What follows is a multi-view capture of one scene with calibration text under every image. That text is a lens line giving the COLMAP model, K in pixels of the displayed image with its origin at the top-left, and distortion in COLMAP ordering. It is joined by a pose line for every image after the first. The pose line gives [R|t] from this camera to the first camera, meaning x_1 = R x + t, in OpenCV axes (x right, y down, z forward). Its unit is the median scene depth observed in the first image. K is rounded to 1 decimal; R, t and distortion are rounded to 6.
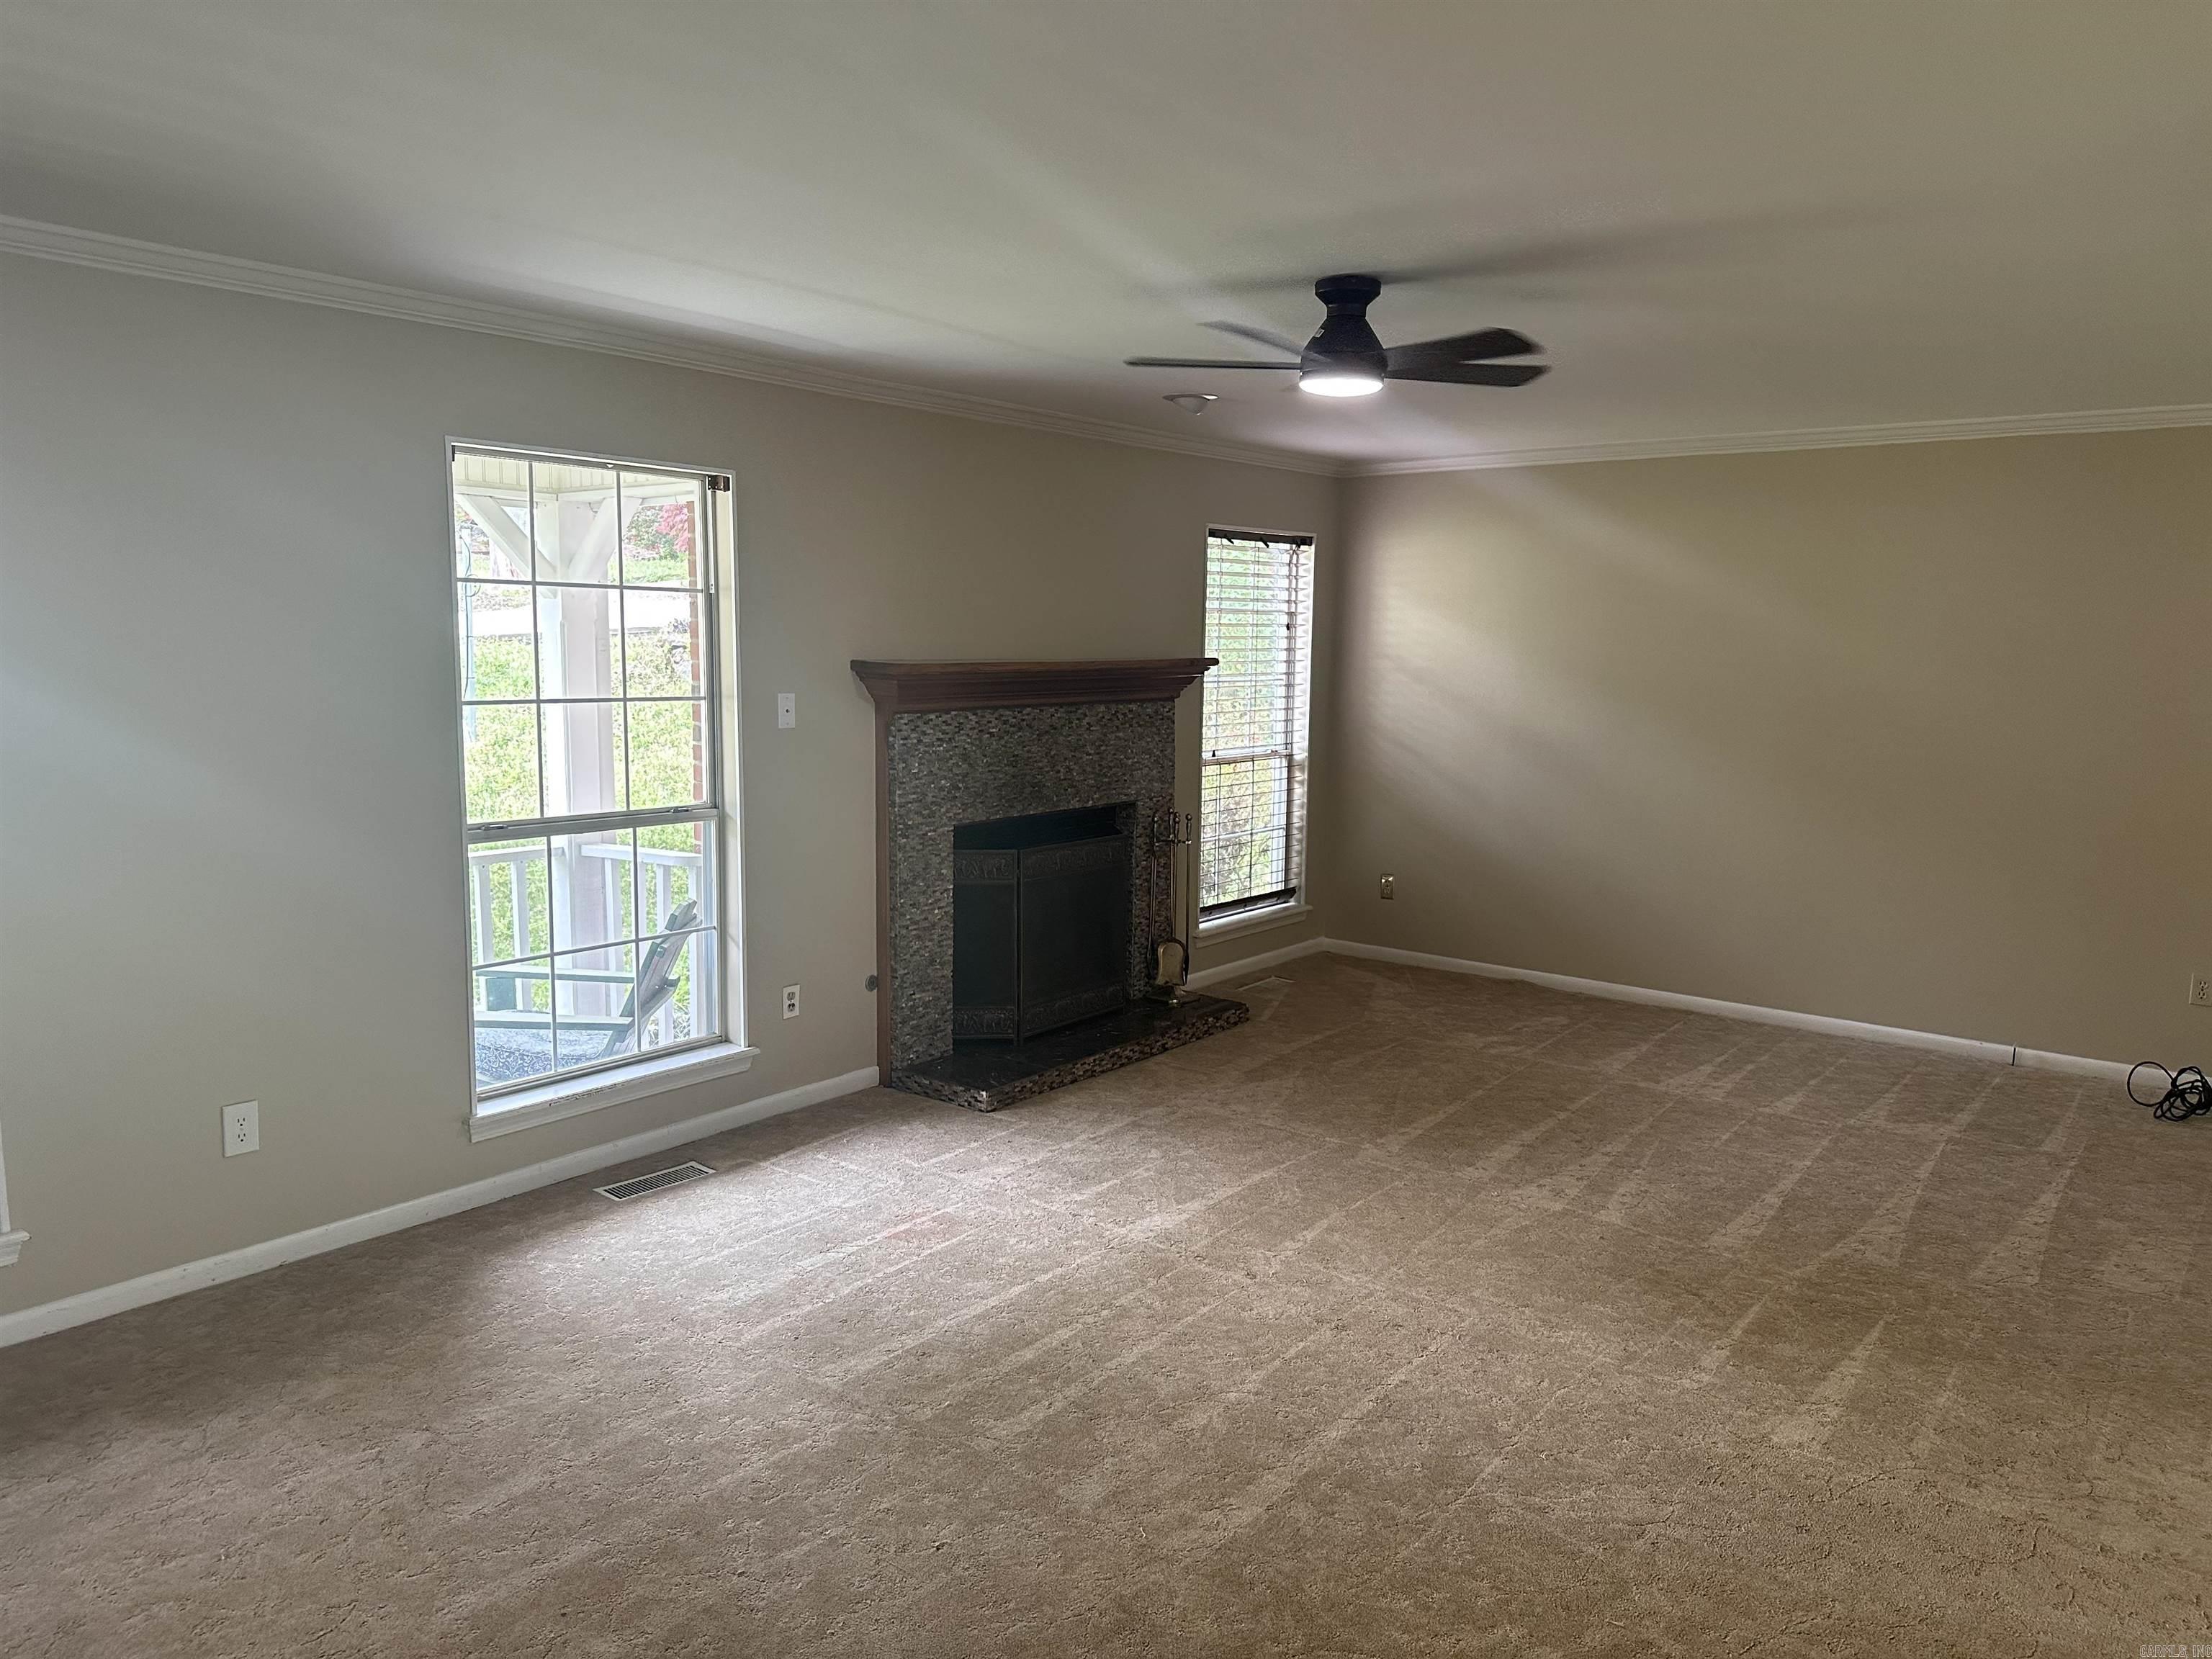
lens RADIAL K [[1547.9, 0, 1106.0], [0, 1547.9, 829.5], [0, 0, 1]] dist [0.169882, -0.303043]
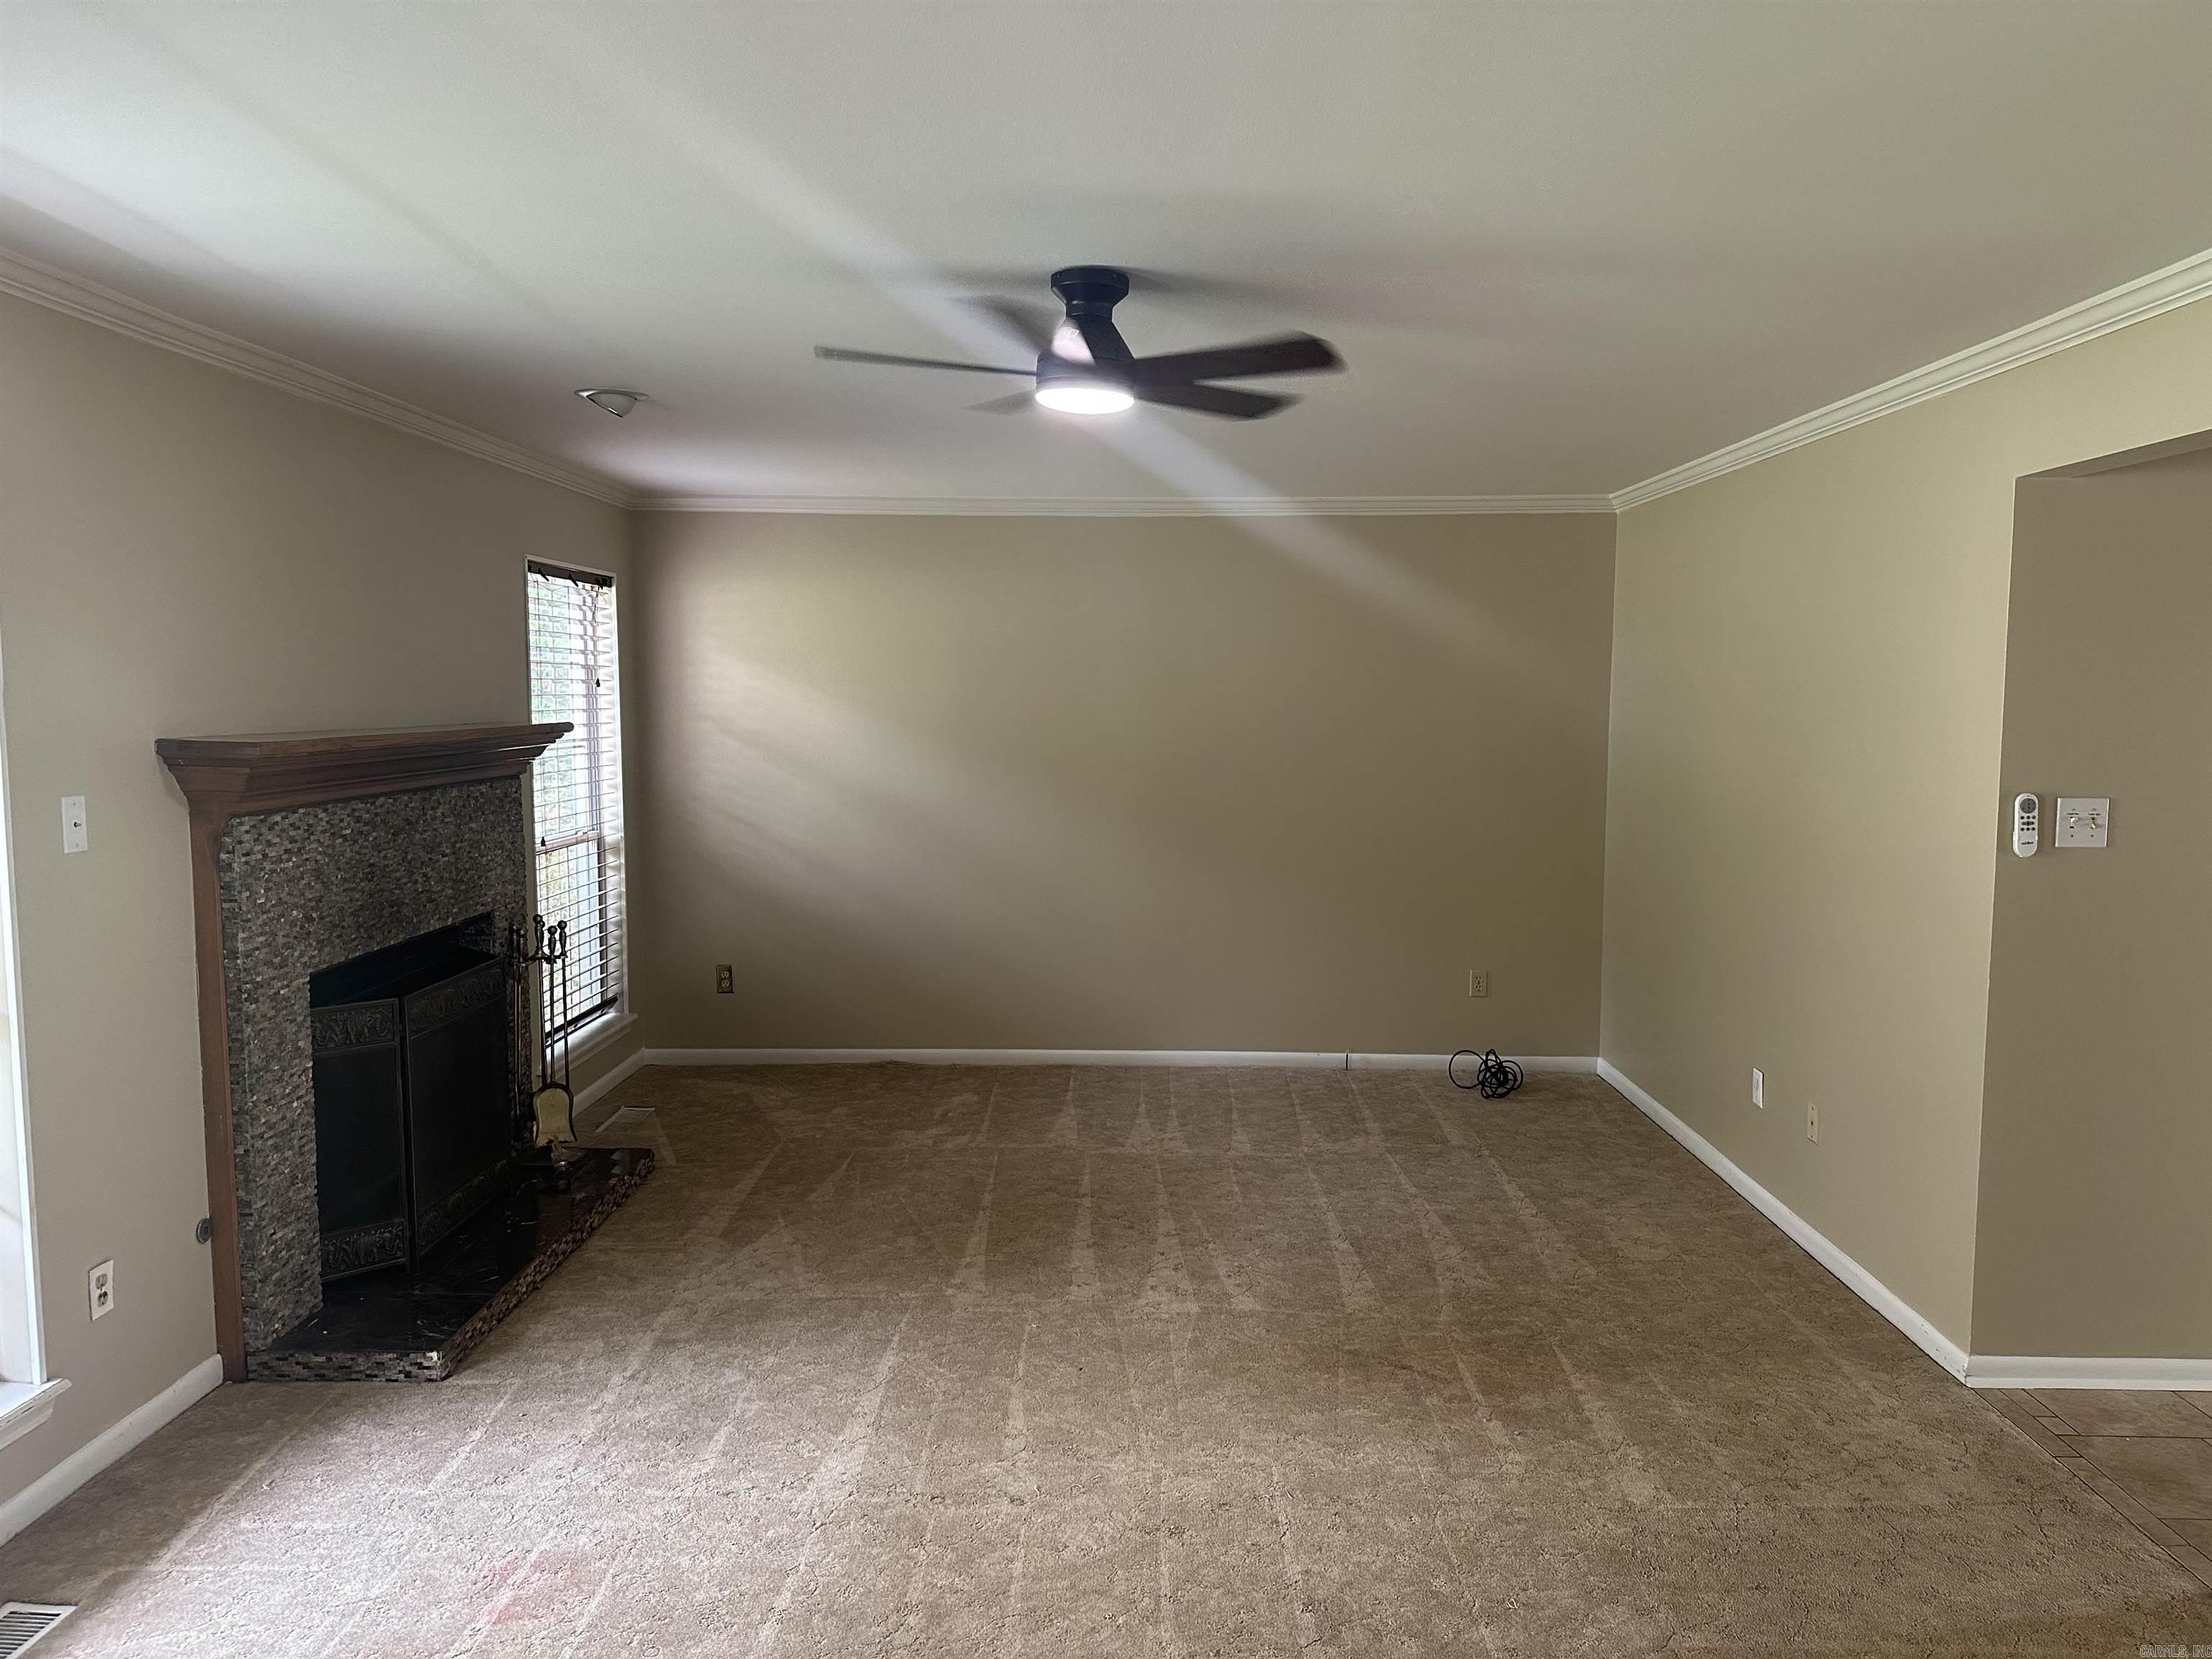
lens RADIAL K [[1547.9, 0, 1106.0], [0, 1547.9, 829.5], [0, 0, 1]] dist [0.169882, -0.303043]
pose [[0.792901, -0.065968, 0.605769, -0.243045], [0.087092, 0.996185, -0.005512, -0.032546], [-0.603094, 0.057128, 0.795622, 0.233408]]
